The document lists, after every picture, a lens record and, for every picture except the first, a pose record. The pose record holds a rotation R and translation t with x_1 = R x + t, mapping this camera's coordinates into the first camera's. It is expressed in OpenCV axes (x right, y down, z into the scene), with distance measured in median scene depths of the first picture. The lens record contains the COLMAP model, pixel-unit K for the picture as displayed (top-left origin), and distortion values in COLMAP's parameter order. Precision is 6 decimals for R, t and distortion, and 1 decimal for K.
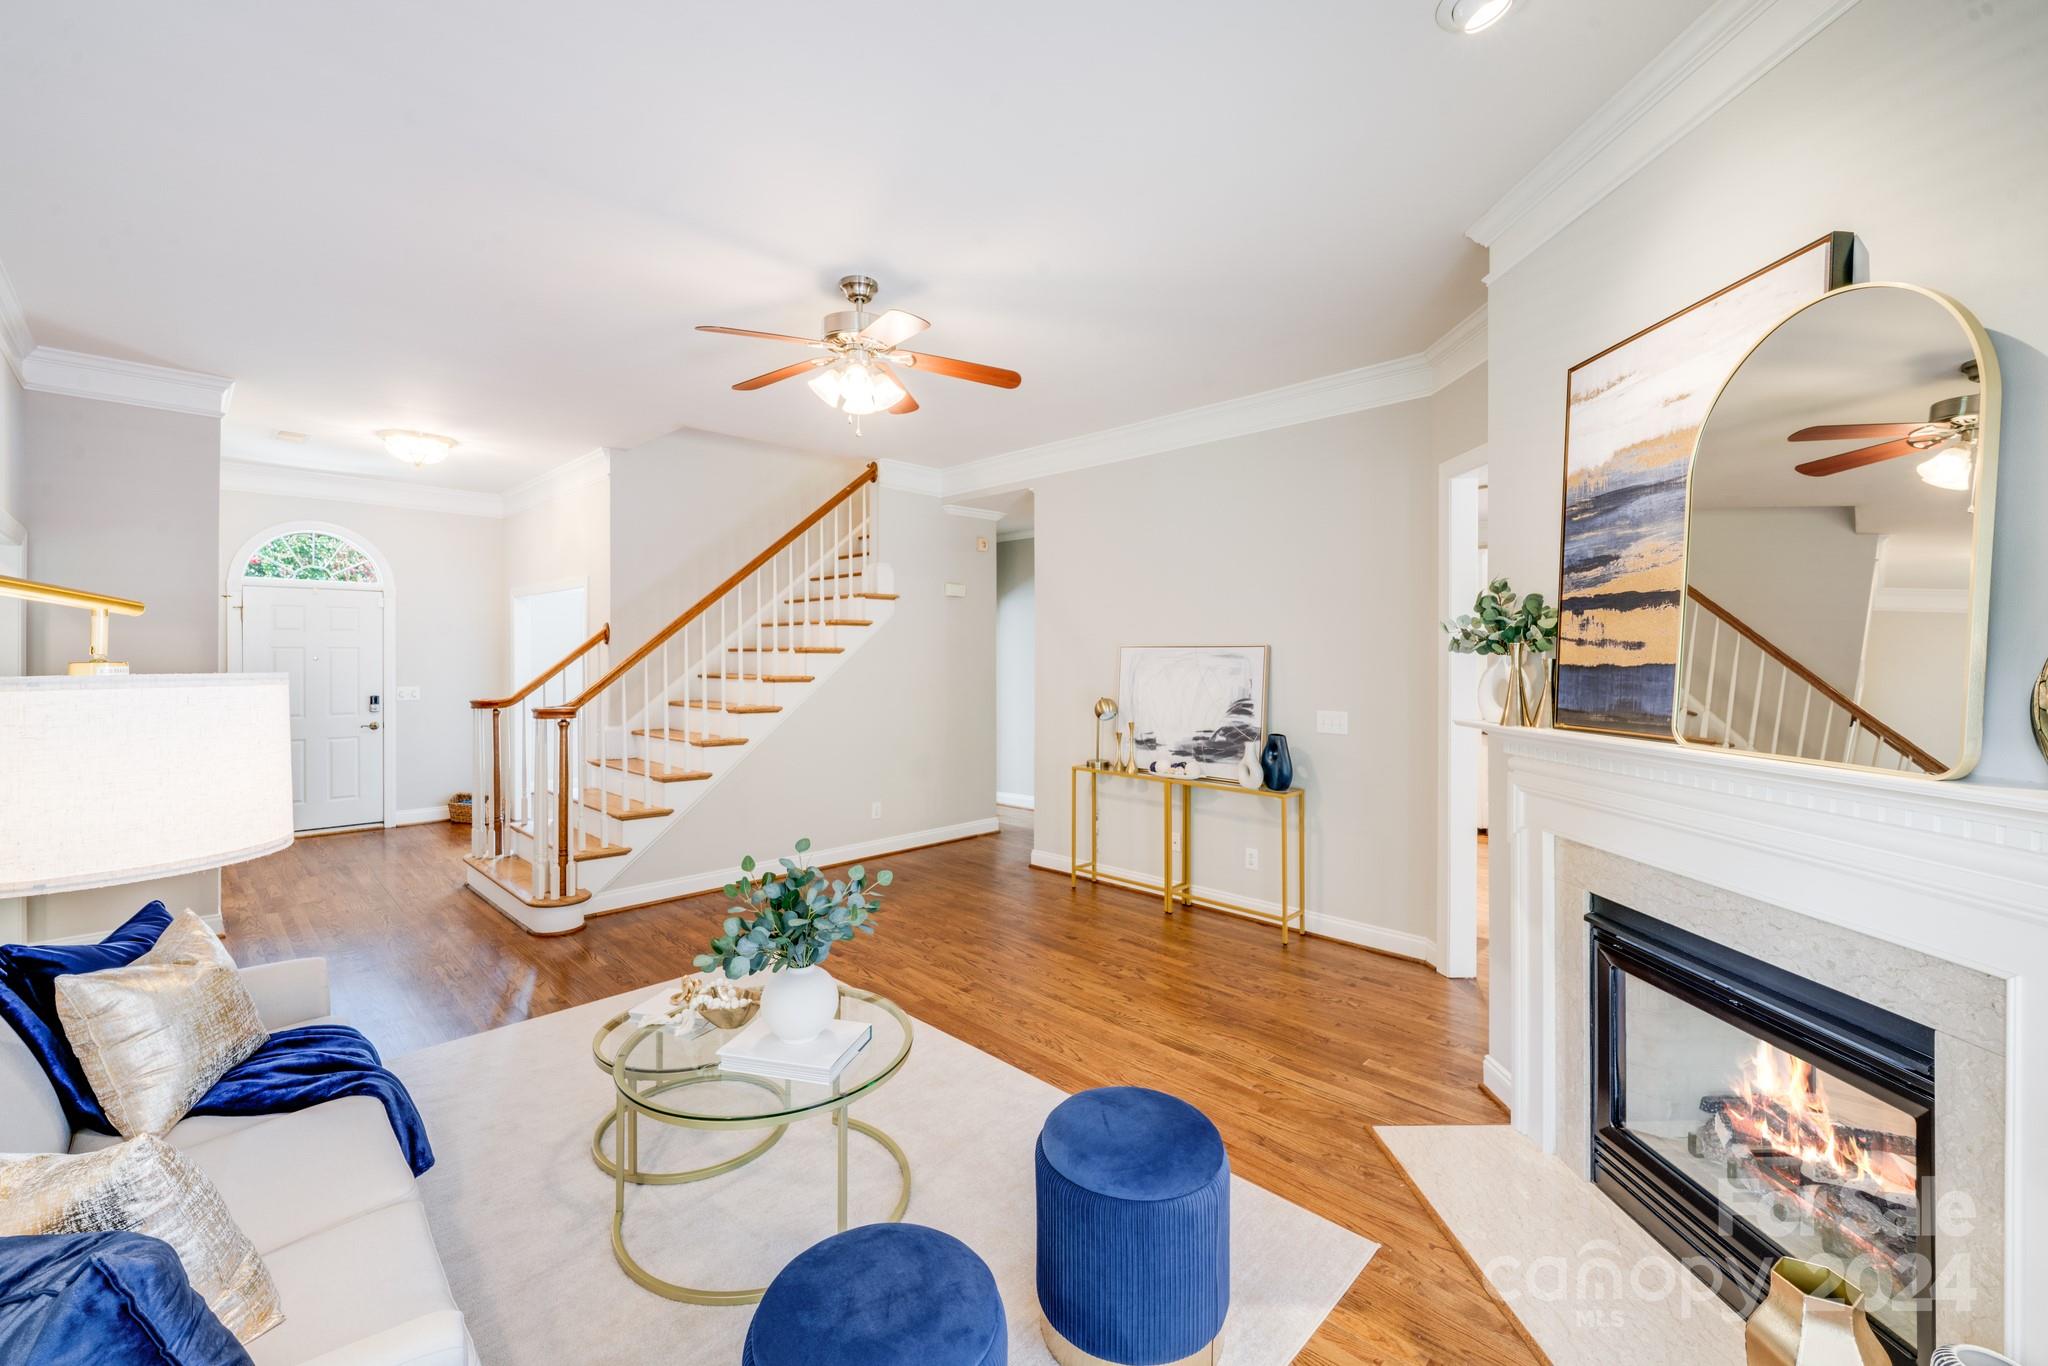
lens RADIAL K [[840.6, 0, 1007.0], [0, 840.6, 685.7], [0, 0, 1]] dist [-0.005451, -0.002331]
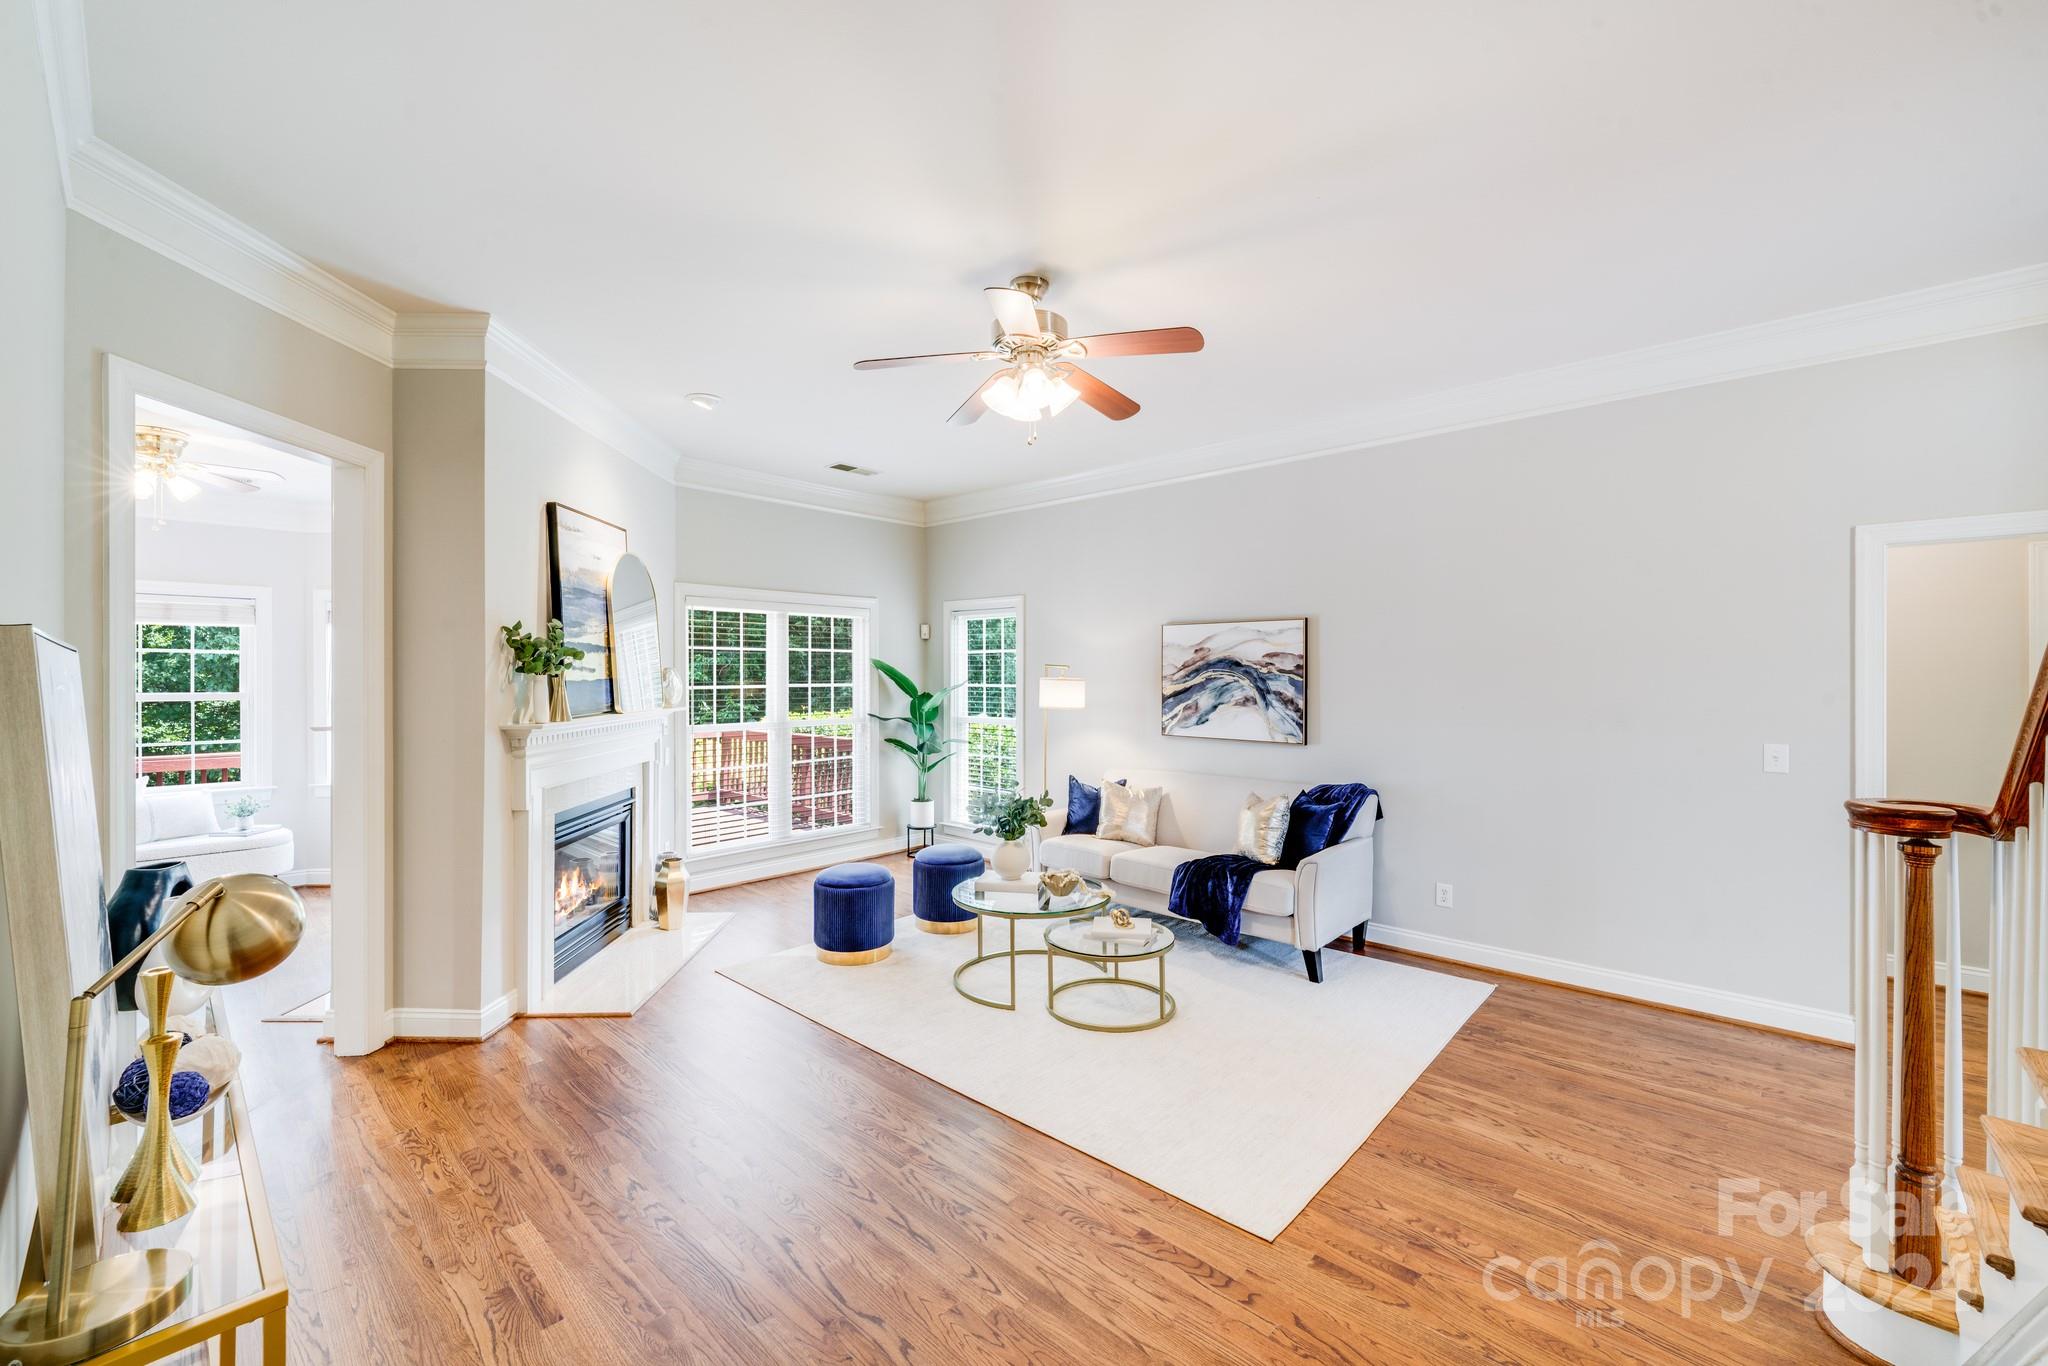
lens RADIAL K [[840.6, 0, 1022.0], [0, 840.6, 678.8], [0, 0, 1]] dist [-0.005451, -0.002331]
pose [[-0.999074, -0.002079, -0.042966, -0.099936], [-0.003809, 0.999184, 0.040221, -0.057246], [0.042847, 0.040348, -0.998267, 1.554799]]
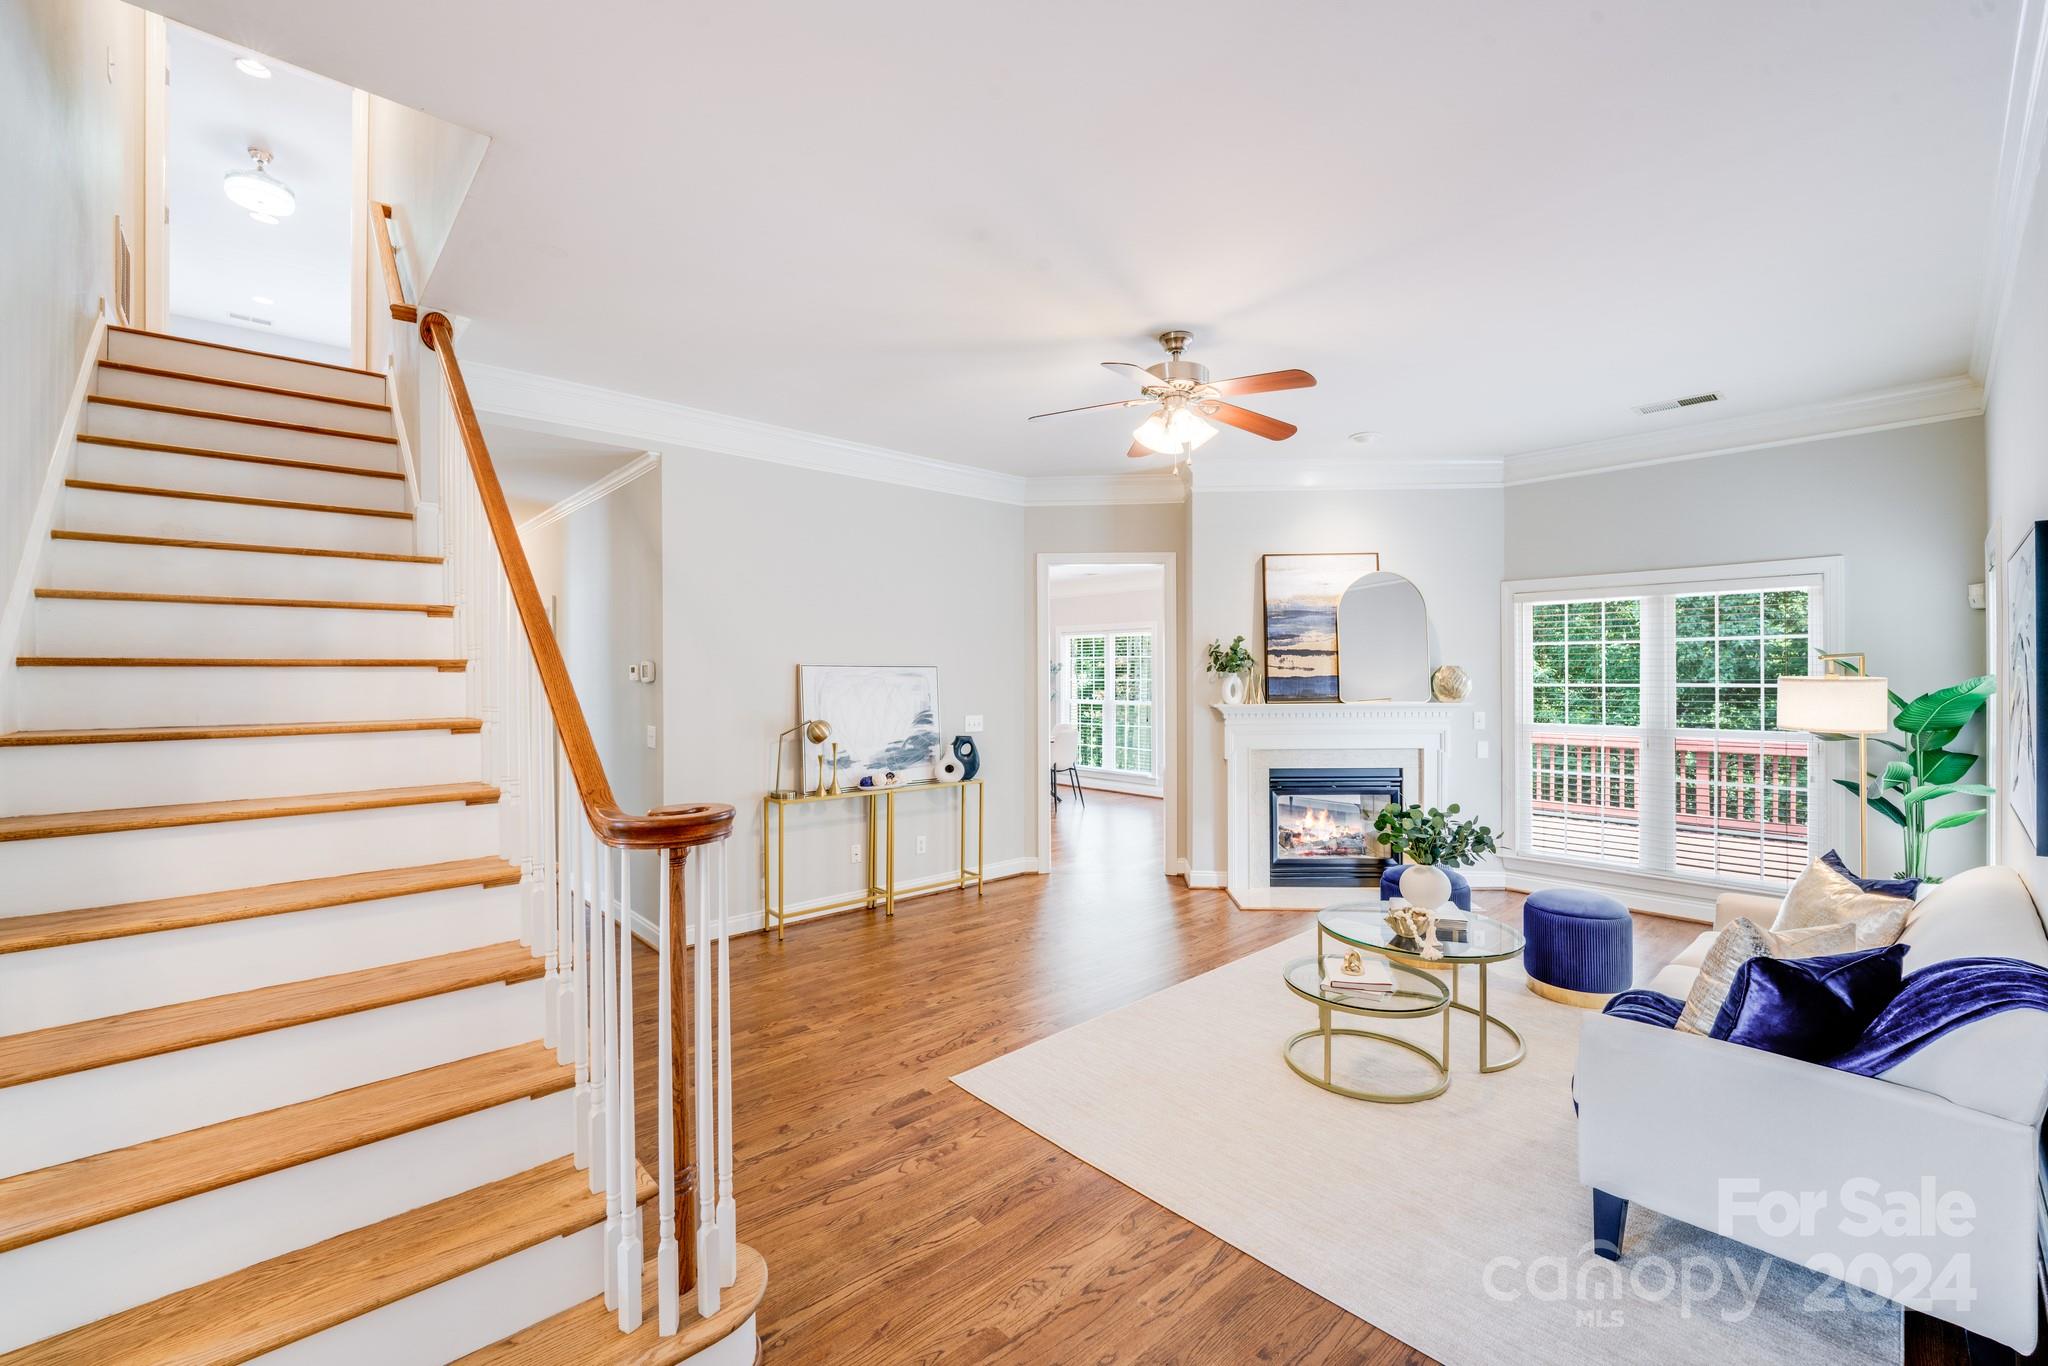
lens RADIAL K [[840.6, 0, 1008.0], [0, 840.6, 675.7], [0, 0, 1]] dist [-0.005451, -0.002331]
pose [[0.062440, -0.007397, 0.998021, -1.039909], [0.040428, 0.999171, 0.004876, -0.040737], [-0.997230, 0.040044, 0.062687, 0.920328]]
